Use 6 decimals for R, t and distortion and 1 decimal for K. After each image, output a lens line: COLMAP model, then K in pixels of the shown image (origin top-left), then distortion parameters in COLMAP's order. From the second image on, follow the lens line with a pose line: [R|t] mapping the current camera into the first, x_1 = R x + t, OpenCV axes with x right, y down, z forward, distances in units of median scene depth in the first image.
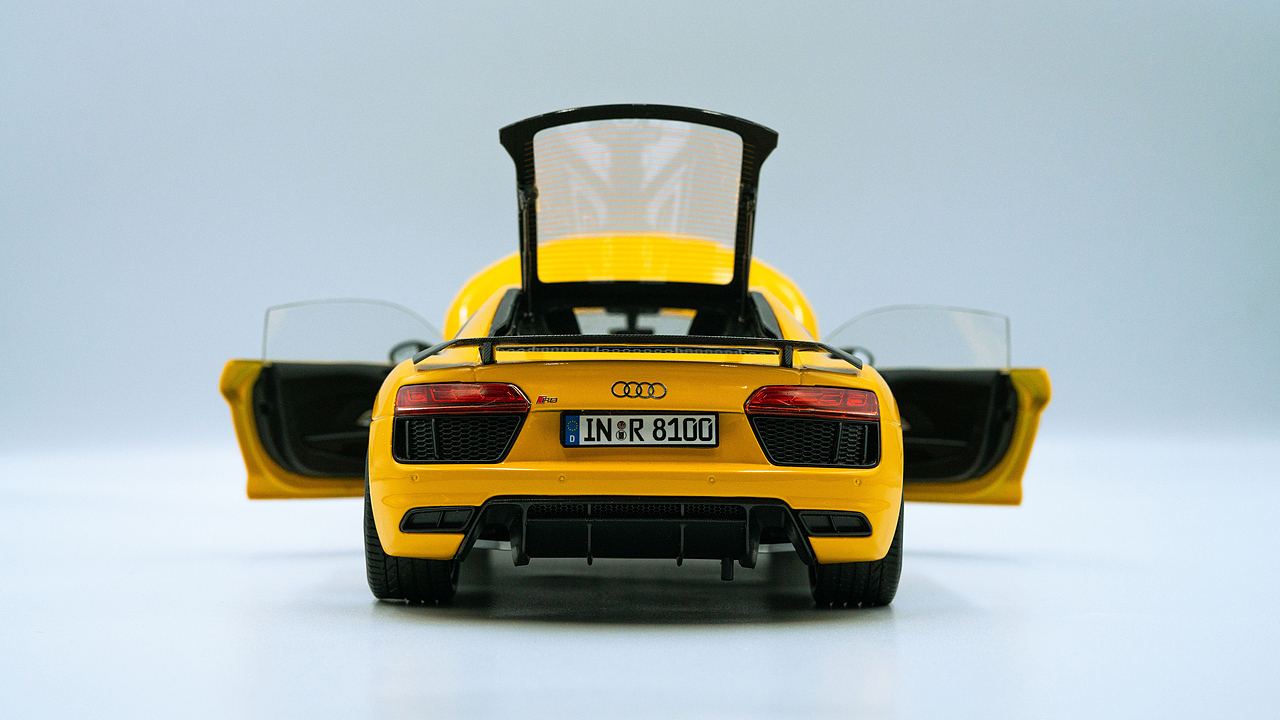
lens RADIAL K [[1890.4, 0, 640.0], [0, 1890.4, 360.0], [0, 0, 1]] dist [0.012900, 0.005618]
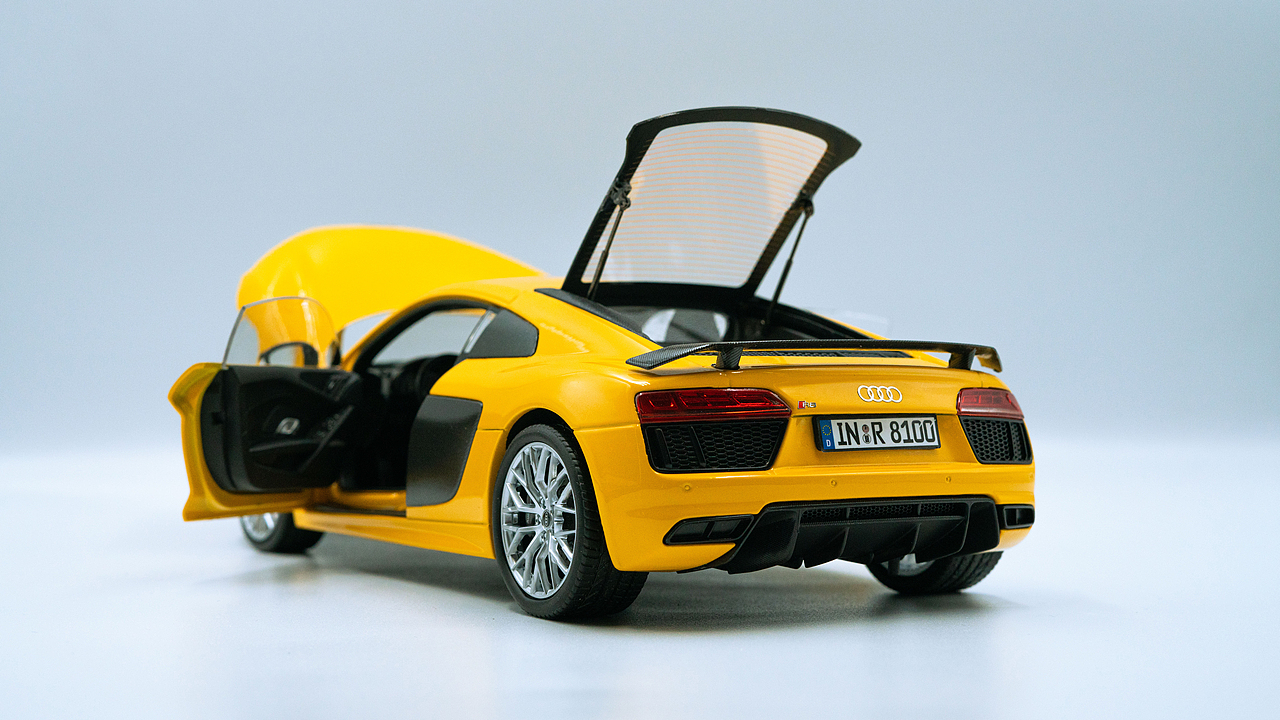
lens RADIAL K [[1890.4, 0, 640.0], [0, 1890.4, 360.0], [0, 0, 1]] dist [0.012900, 0.005618]
pose [[0.881460, -0.003459, 0.472246, -0.594476], [0.001059, 0.999985, 0.005348, -0.007870], [-0.472257, -0.004214, 0.881451, 0.163161]]
